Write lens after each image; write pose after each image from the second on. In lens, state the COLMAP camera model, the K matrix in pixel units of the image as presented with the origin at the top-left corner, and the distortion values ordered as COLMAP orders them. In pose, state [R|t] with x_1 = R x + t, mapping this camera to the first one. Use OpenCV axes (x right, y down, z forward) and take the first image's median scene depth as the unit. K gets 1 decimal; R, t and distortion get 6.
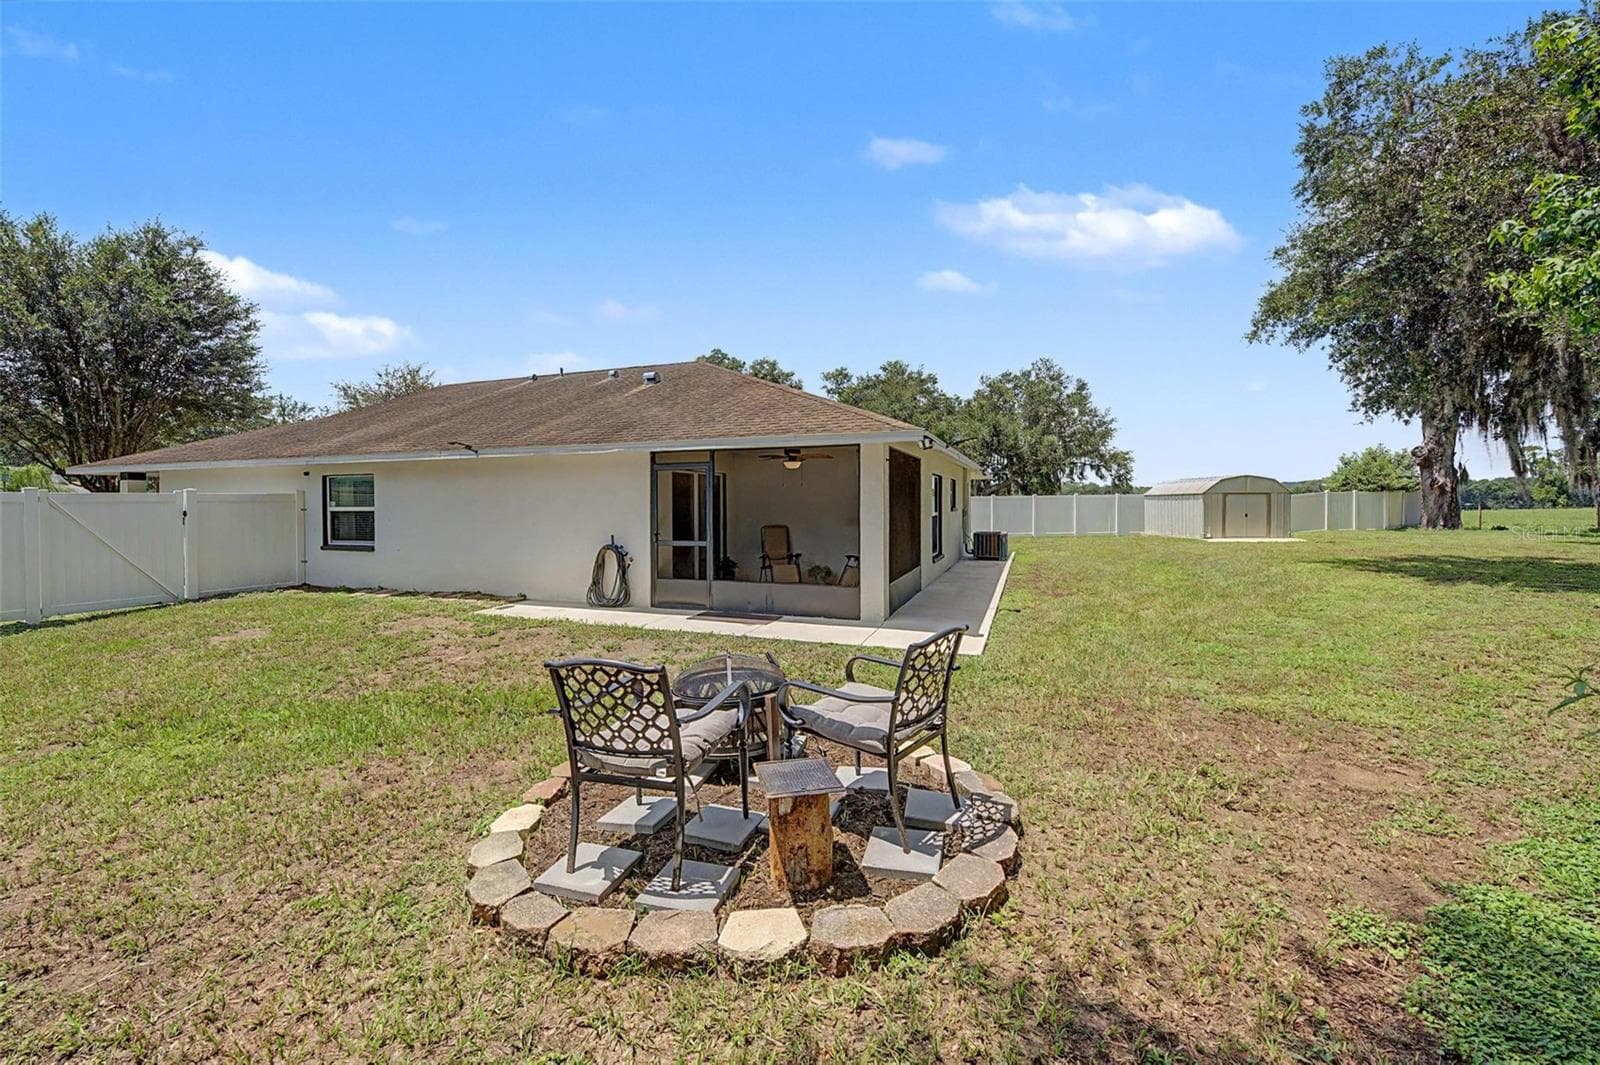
lens RADIAL K [[633.5, 0, 800.8], [0, 633.5, 512.3], [0, 0, 1]] dist [-0.000131, 0.000335]
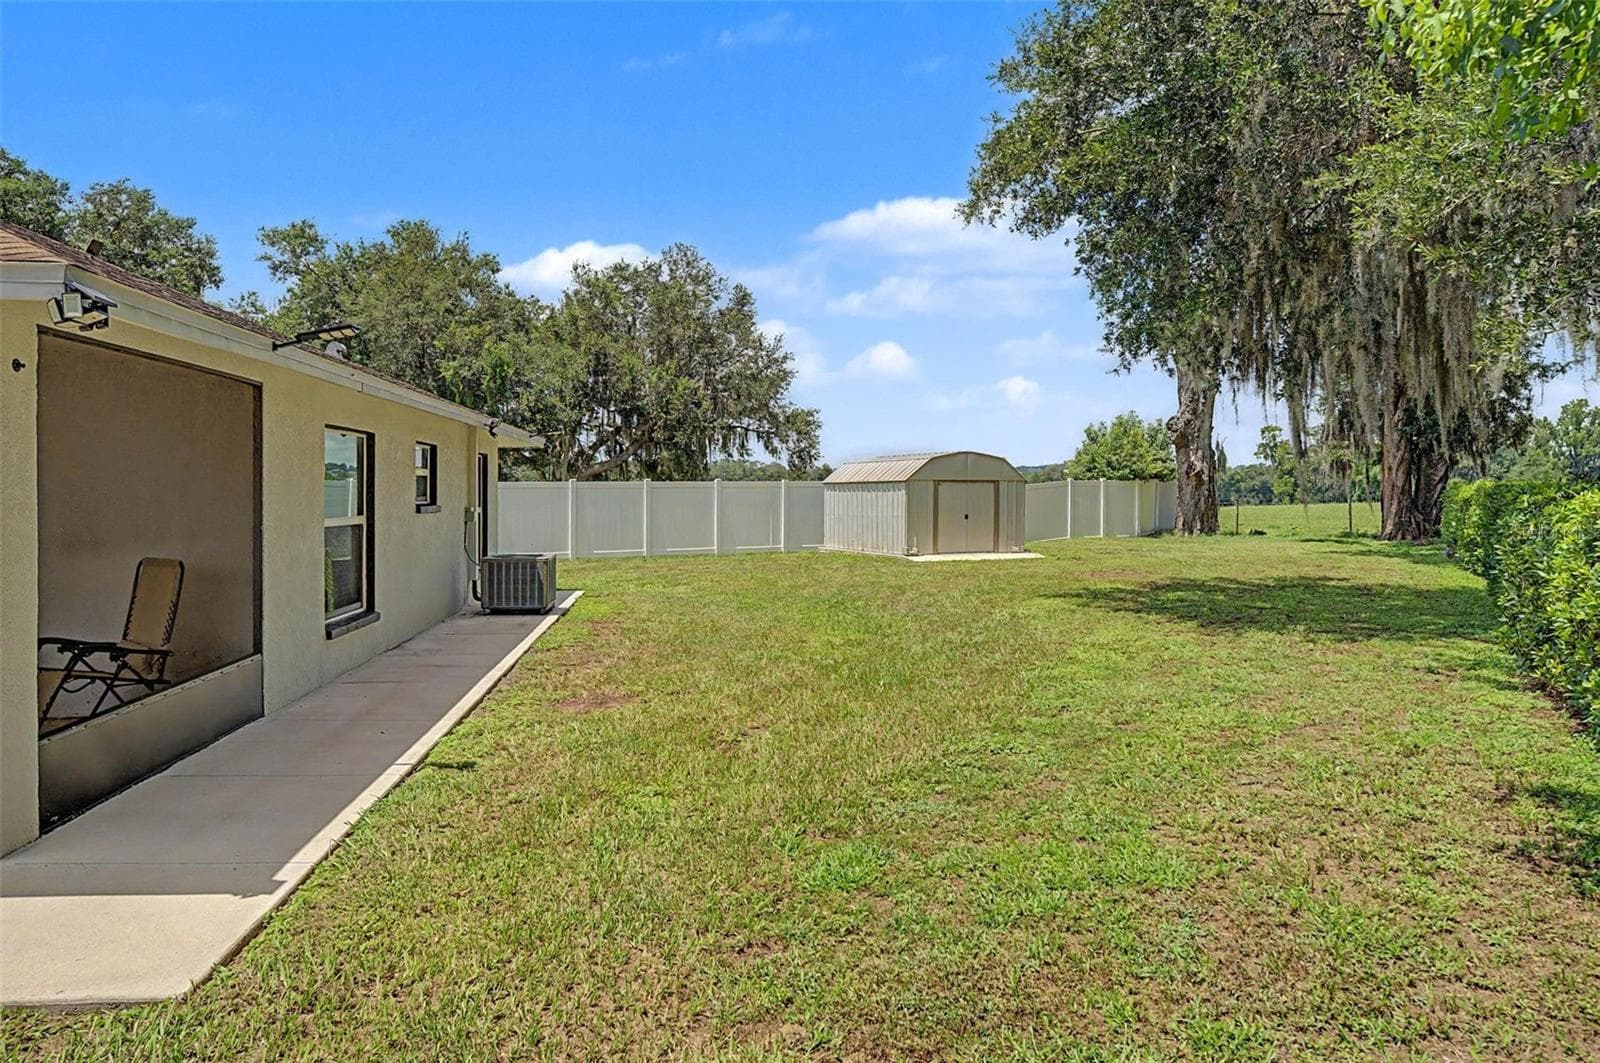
lens RADIAL K [[1104.3, 0, 800.0], [0, 1104.3, 531.5], [0, 0, 1]] dist [0.003669, 0.001779]
pose [[0.898572, -0.009883, 0.438715, 0.070768], [0.001299, 0.999802, 0.019862, -0.002026], [-0.438824, -0.017277, 0.898407, 0.087036]]
